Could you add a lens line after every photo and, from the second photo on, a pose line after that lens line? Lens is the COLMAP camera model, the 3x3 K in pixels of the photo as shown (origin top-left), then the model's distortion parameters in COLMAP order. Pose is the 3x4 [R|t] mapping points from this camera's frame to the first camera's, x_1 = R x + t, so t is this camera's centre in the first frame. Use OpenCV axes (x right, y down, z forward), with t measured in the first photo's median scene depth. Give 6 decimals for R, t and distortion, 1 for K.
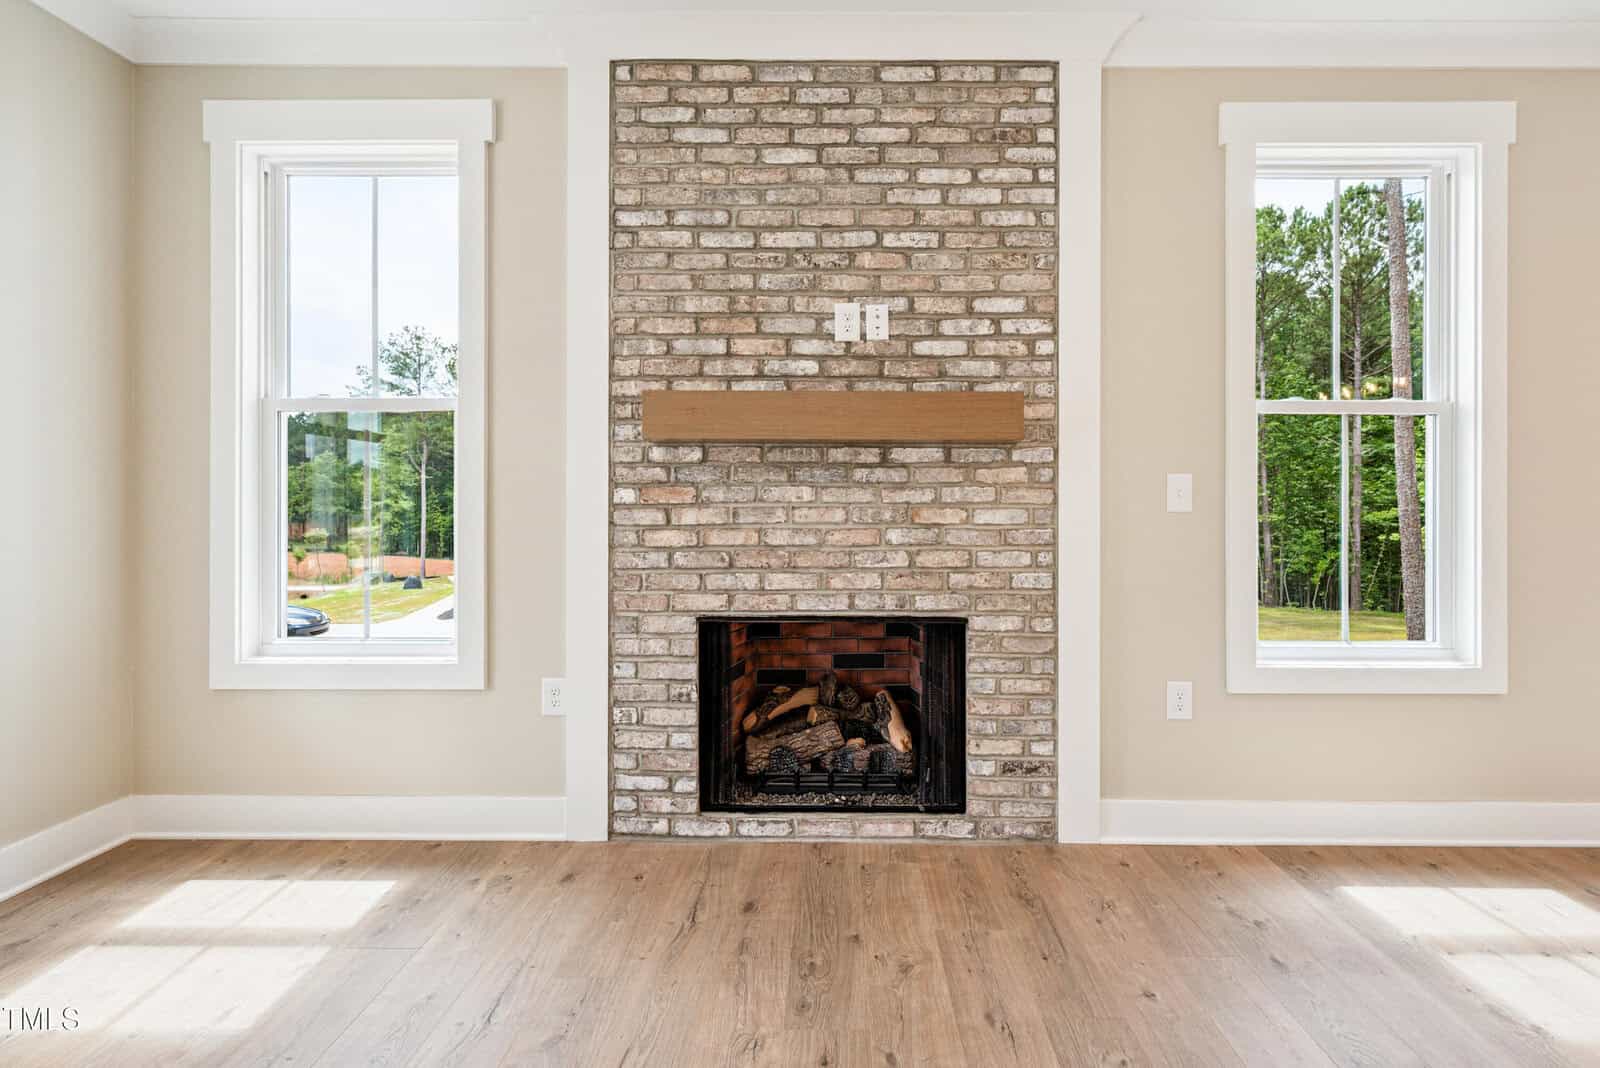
lens RADIAL K [[635.0, 0, 813.9], [0, 635.0, 519.3], [0, 0, 1]] dist [0.000899, -0.000613]
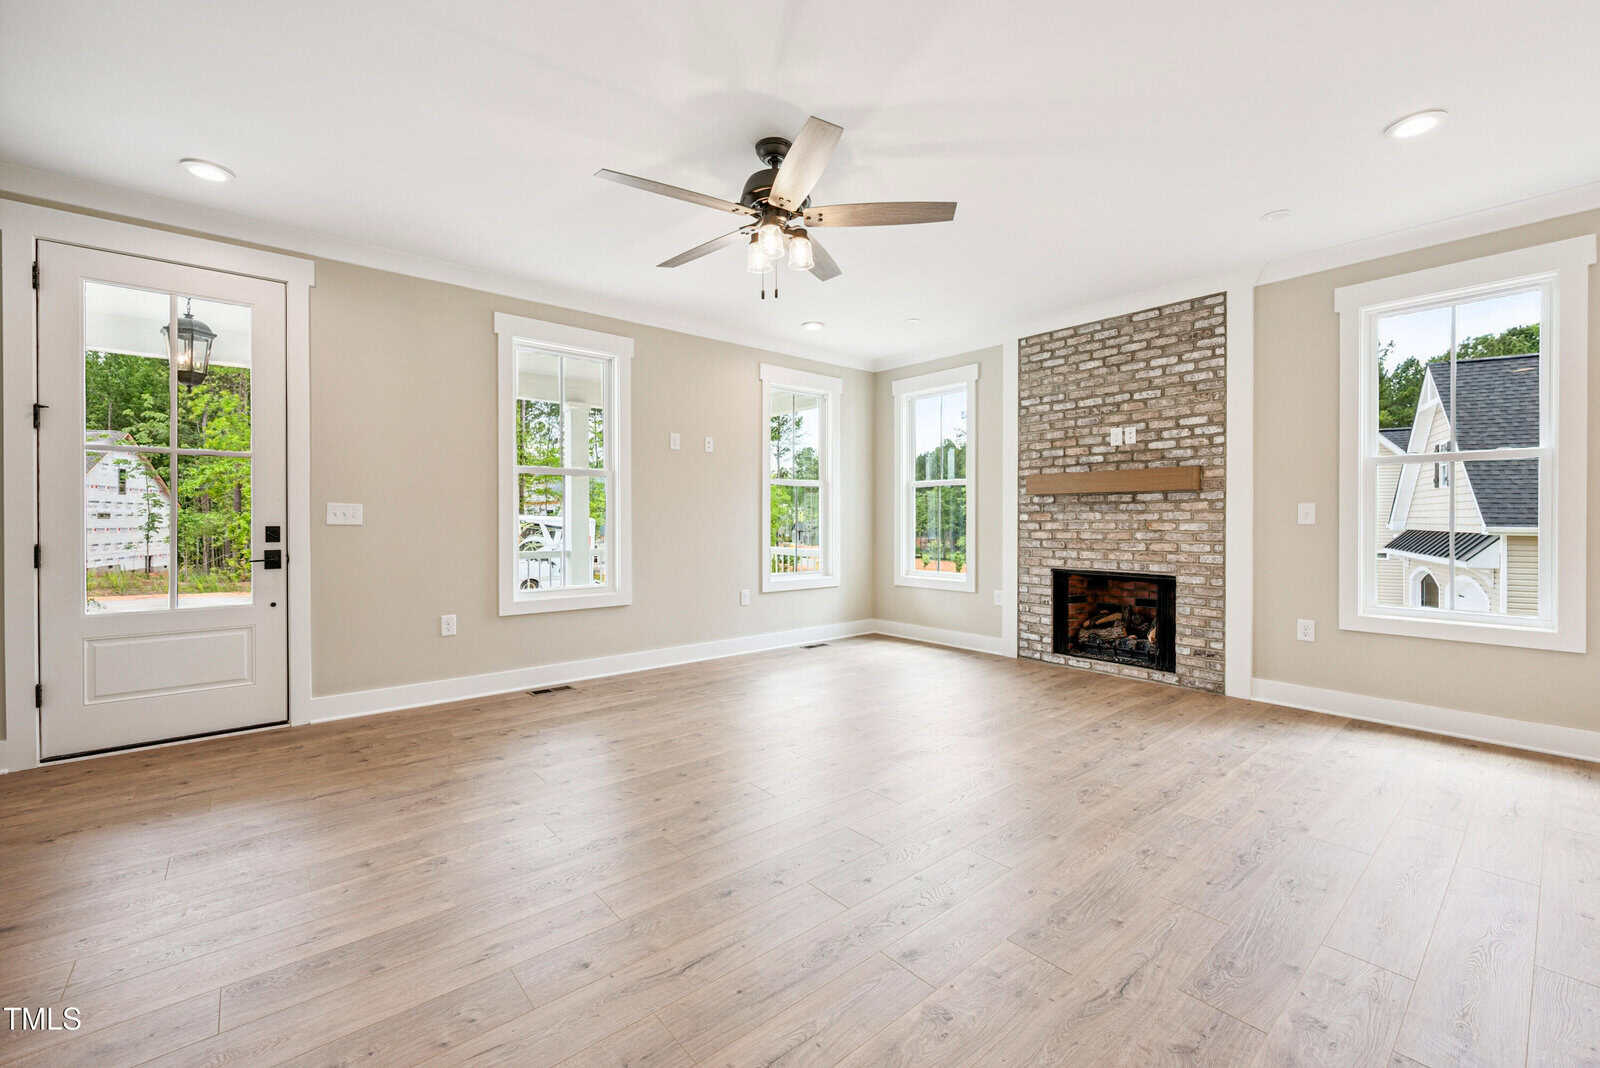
lens RADIAL K [[652.1, 0, 799.5], [0, 652.1, 526.4], [0, 0, 1]] dist [-0.013630, 0.000187]
pose [[0.646657, 0.004465, -0.762768, 1.045821], [0.002116, 0.999969, 0.007646, -0.023557], [0.762778, -0.006558, 0.646628, -1.262887]]
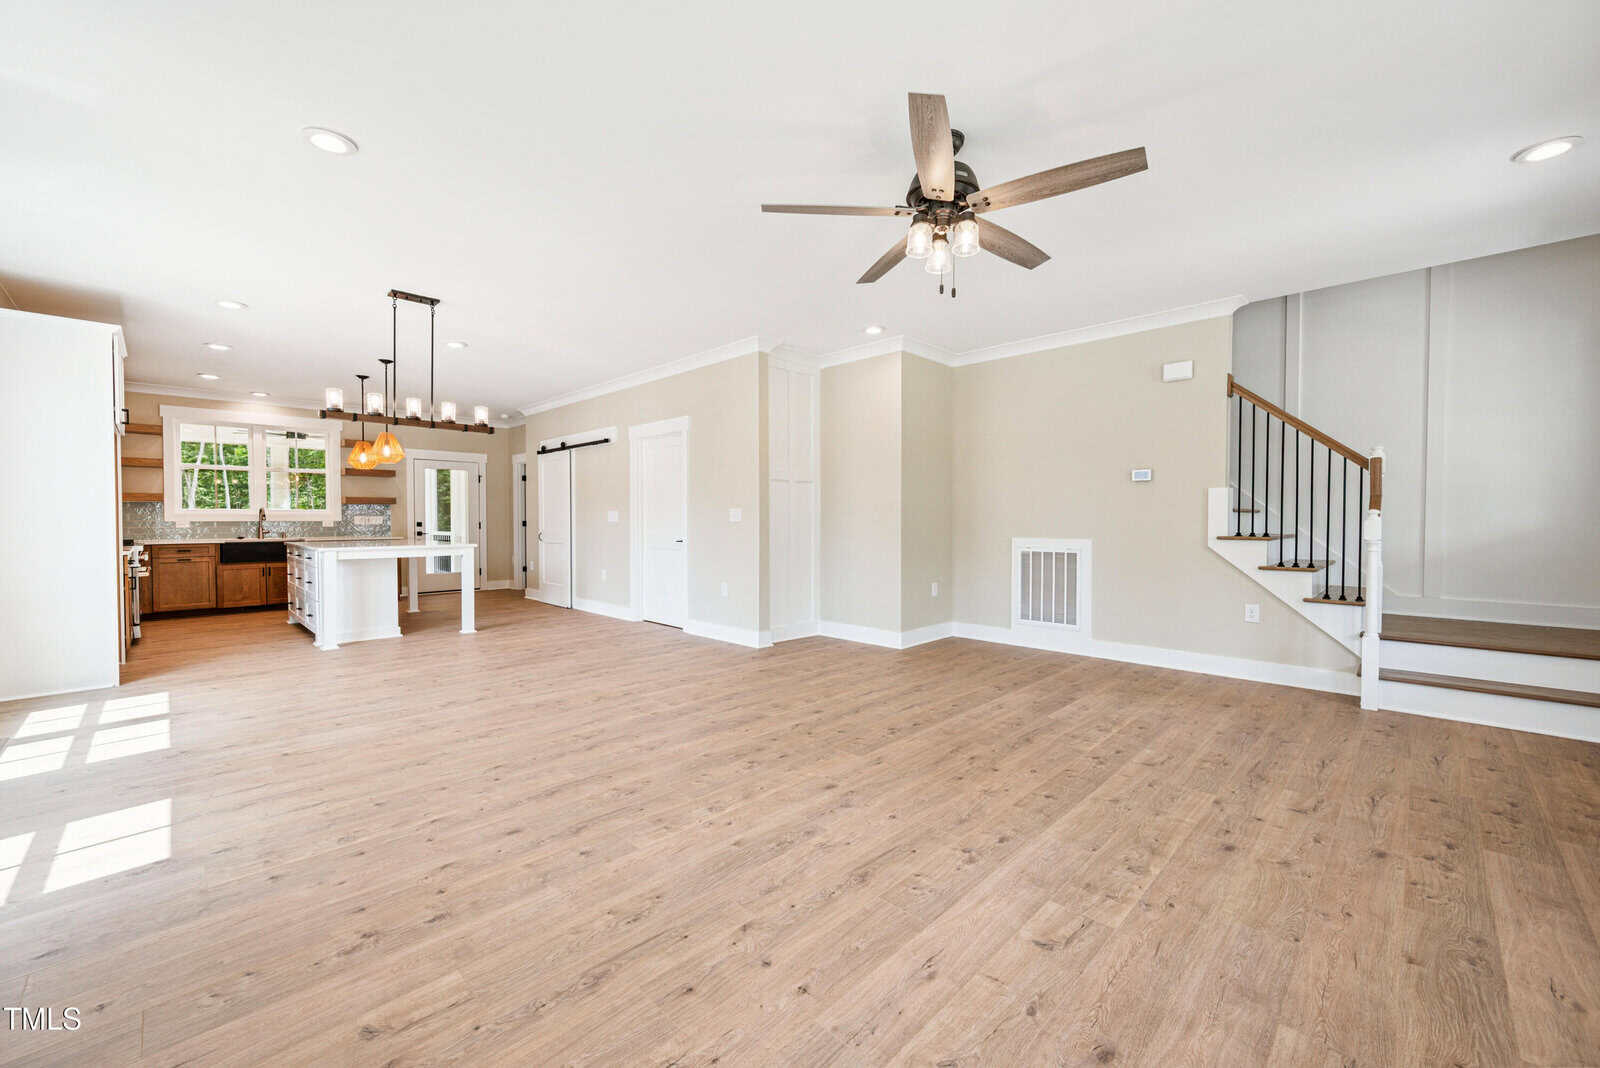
lens RADIAL K [[635.0, 0, 806.2], [0, 635.0, 522.9], [0, 0, 1]] dist [0.000899, -0.000613]
pose [[-0.719426, -0.008320, 0.694520, -0.658064], [-0.002548, 0.999953, 0.009340, -0.031518], [-0.694565, 0.004950, -0.719413, 0.629981]]
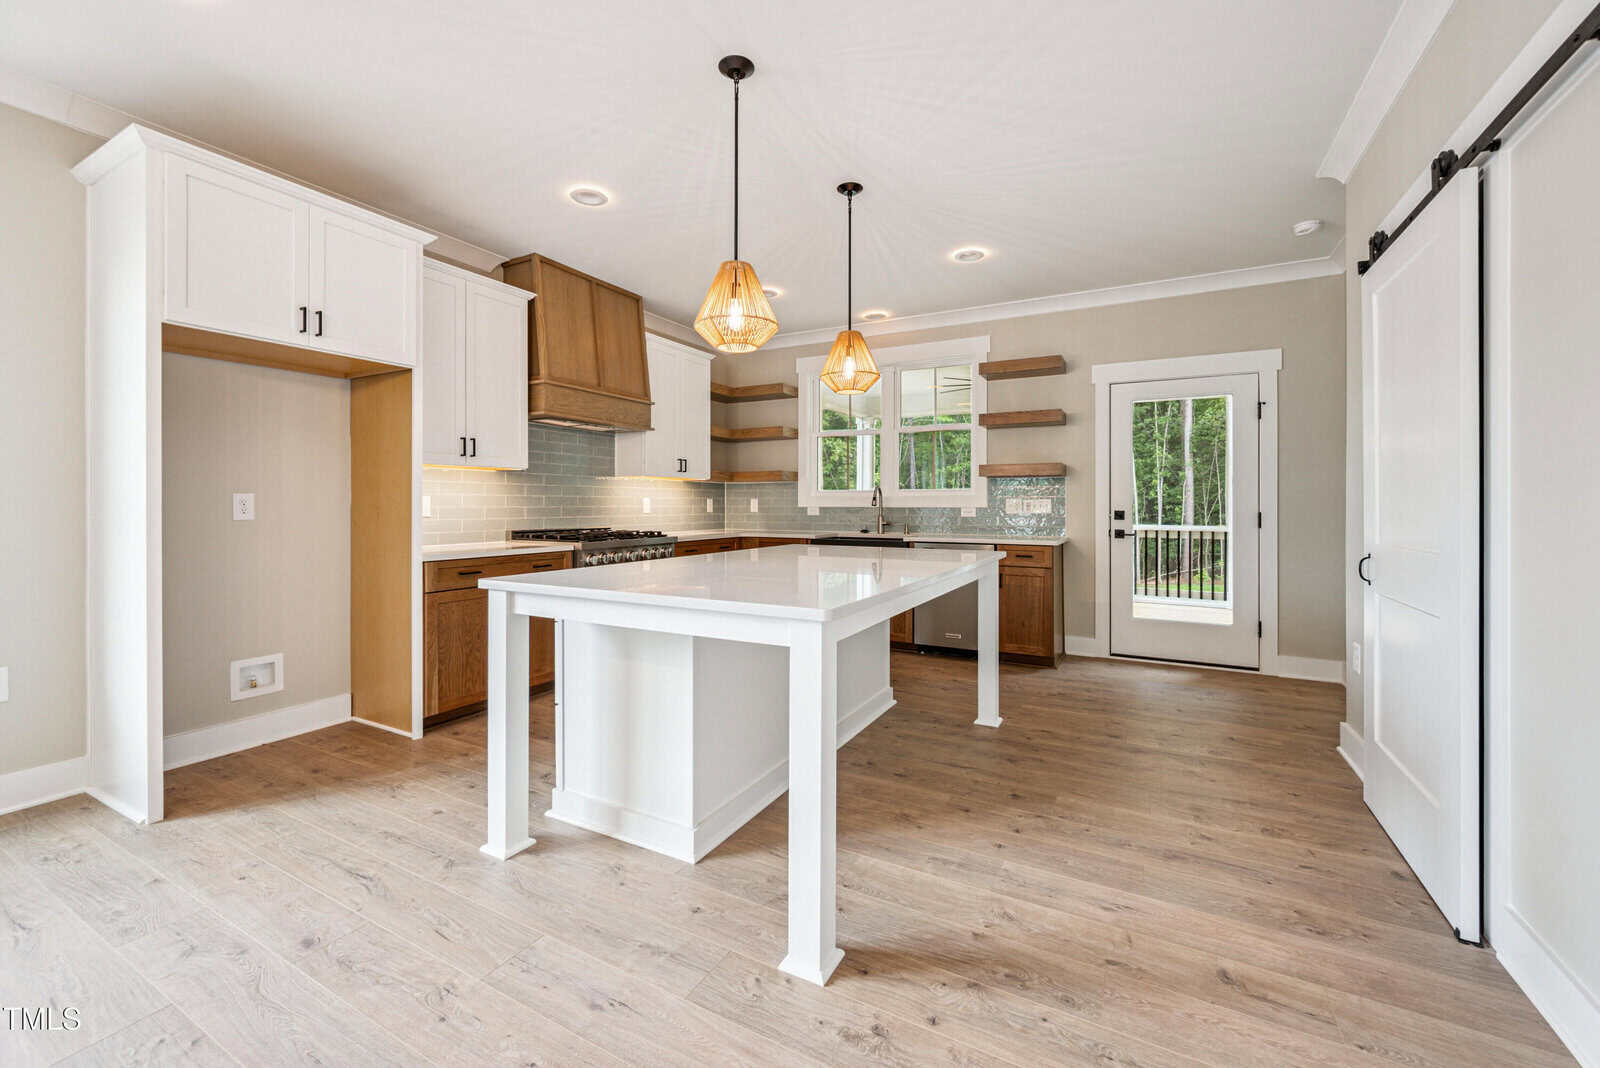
lens RADIAL K [[635.0, 0, 807.7], [0, 635.0, 511.9], [0, 0, 1]] dist [0.000899, -0.000613]
pose [[0.474421, -0.015342, 0.880165, 1.886271], [0.000057, 0.999849, 0.017397, -0.024604], [-0.880298, -0.008203, 0.474350, -0.748679]]
